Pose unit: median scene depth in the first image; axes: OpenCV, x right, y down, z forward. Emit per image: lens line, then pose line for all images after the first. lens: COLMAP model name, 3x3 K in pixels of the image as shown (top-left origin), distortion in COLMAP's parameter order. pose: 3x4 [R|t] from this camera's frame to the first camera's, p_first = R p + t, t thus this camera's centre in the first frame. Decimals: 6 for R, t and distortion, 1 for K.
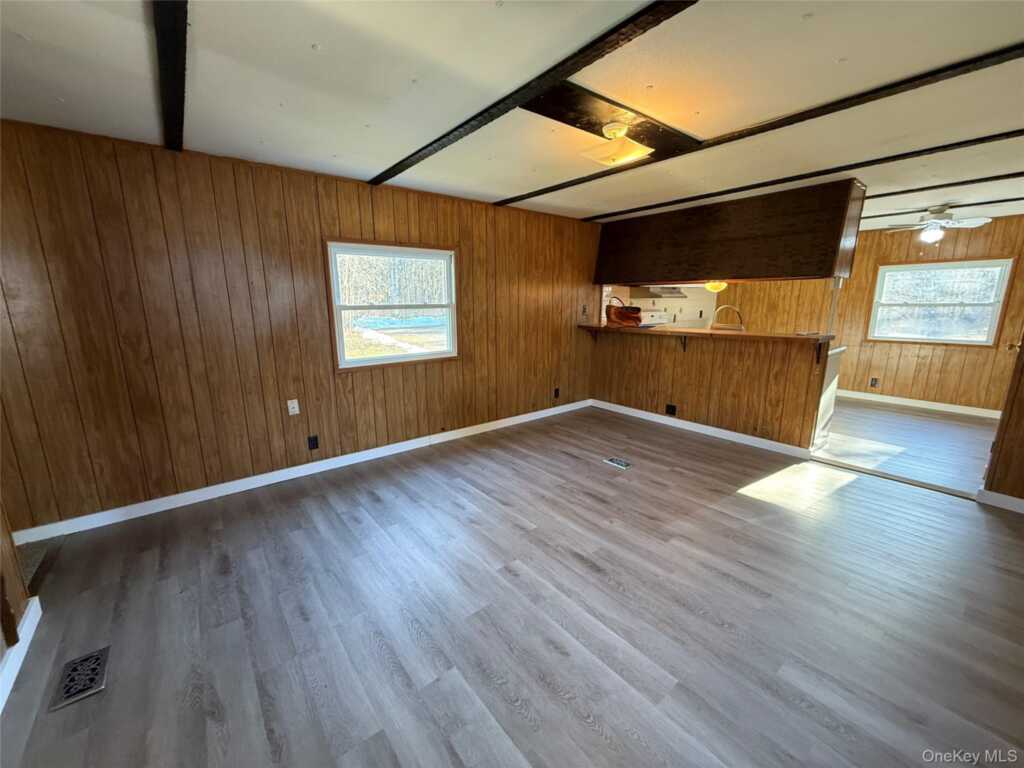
lens RADIAL K [[406.9, 0, 508.6], [0, 406.9, 384.3], [0, 0, 1]] dist [-0.000854, 0.000408]
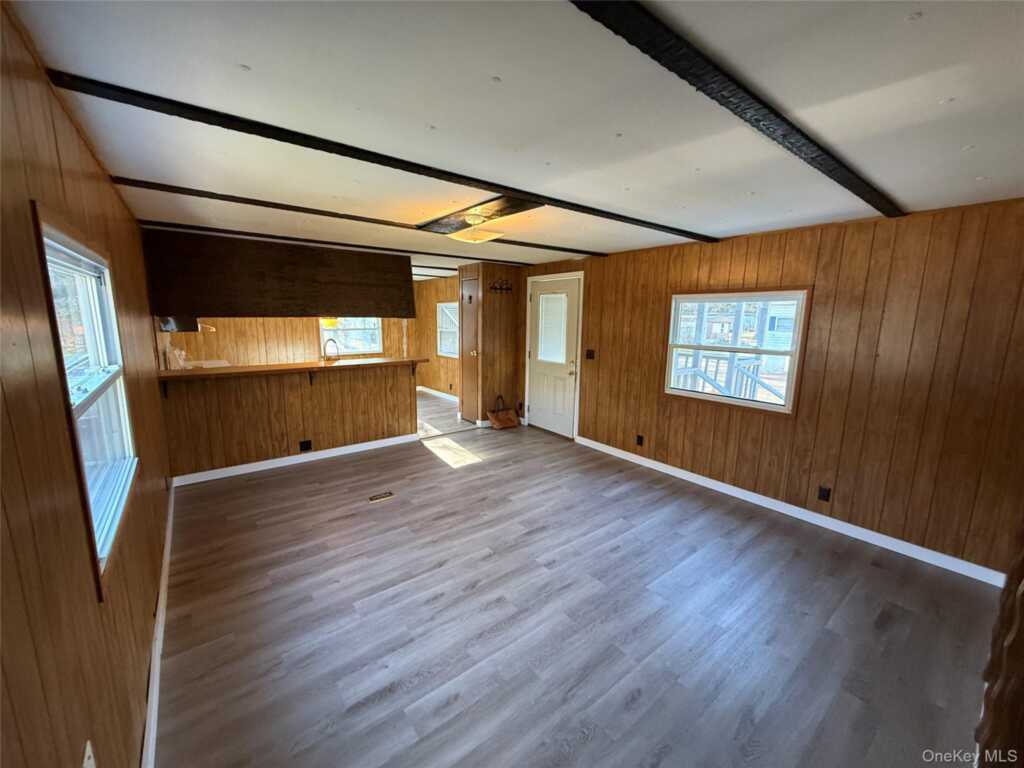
lens RADIAL K [[406.9, 0, 508.9], [0, 406.9, 384.5], [0, 0, 1]] dist [-0.000118, -0.000228]
pose [[0.014851, -0.163876, 0.986369, -0.668539], [0.191363, 0.968709, 0.158061, -0.176542], [-0.981407, 0.186407, 0.045746, 0.557852]]
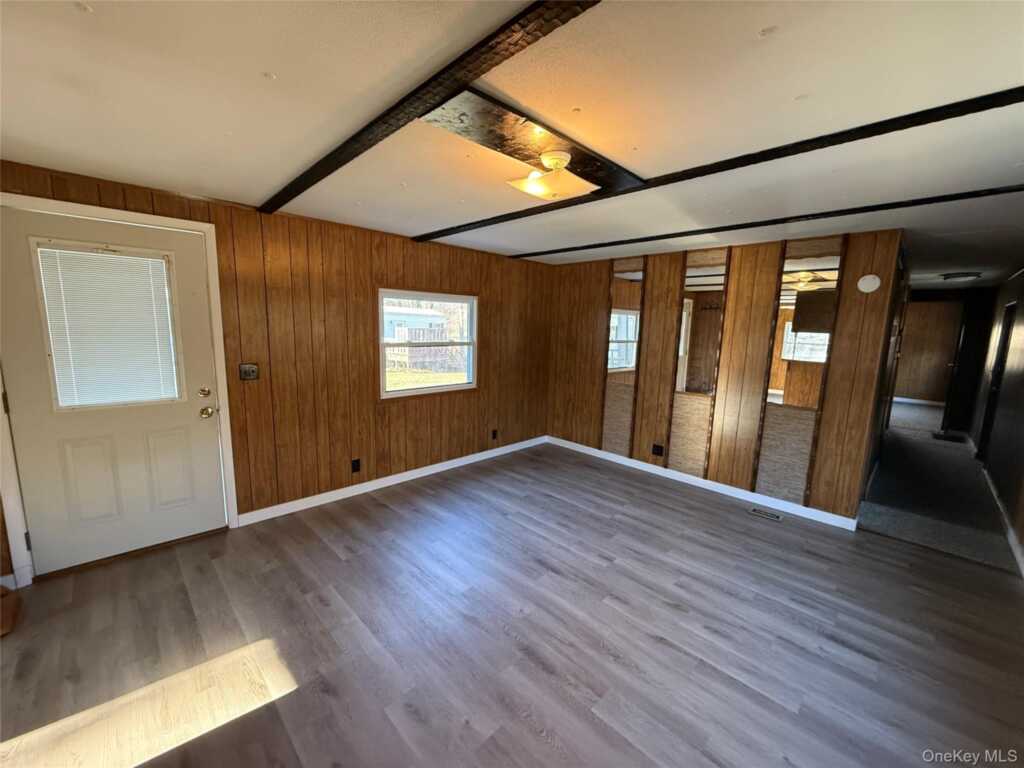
lens RADIAL K [[404.8, 0, 510.2], [0, 404.8, 388.1], [0, 0, 1]] dist [0.000416, 0.000002]
pose [[-0.994076, -0.007633, -0.108419, 0.262854], [-0.045387, 0.935546, 0.350278, -0.282343], [0.098757, 0.353124, -0.930350, 1.147112]]
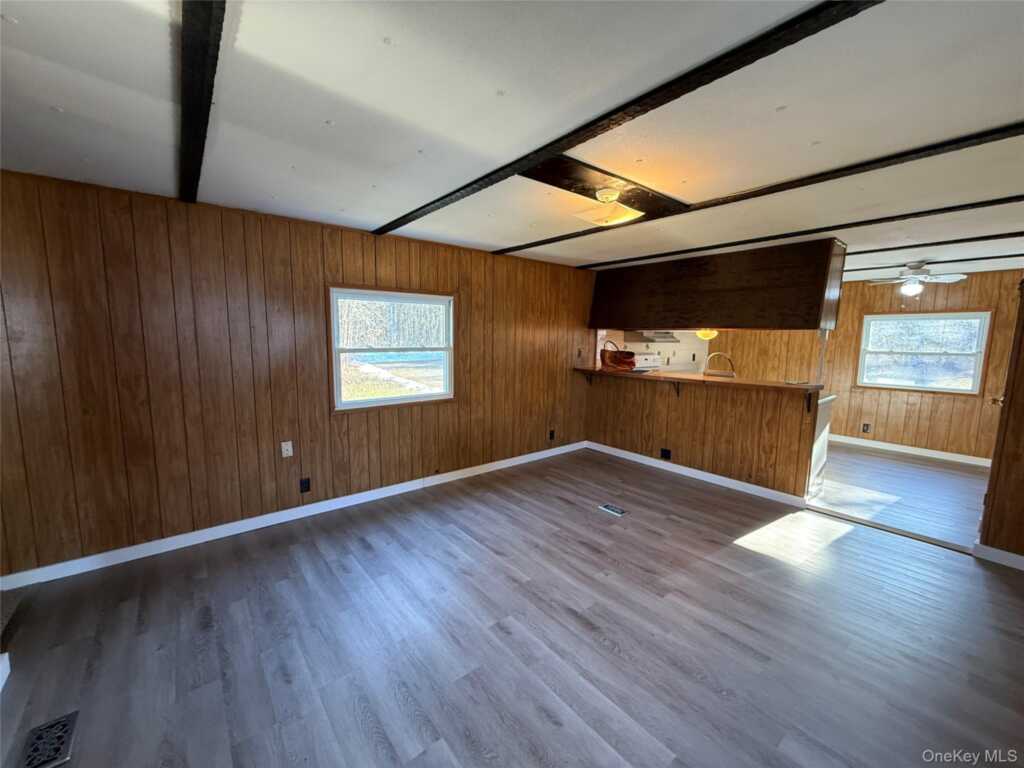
lens RADIAL K [[406.9, 0, 508.9], [0, 406.9, 384.5], [0, 0, 1]] dist [-0.000118, -0.000228]
pose [[0.999829, 0.015560, 0.010004, 0.000479], [-0.014666, 0.996359, -0.083986, -0.022603], [-0.011274, 0.083825, 0.996417, -0.009101]]
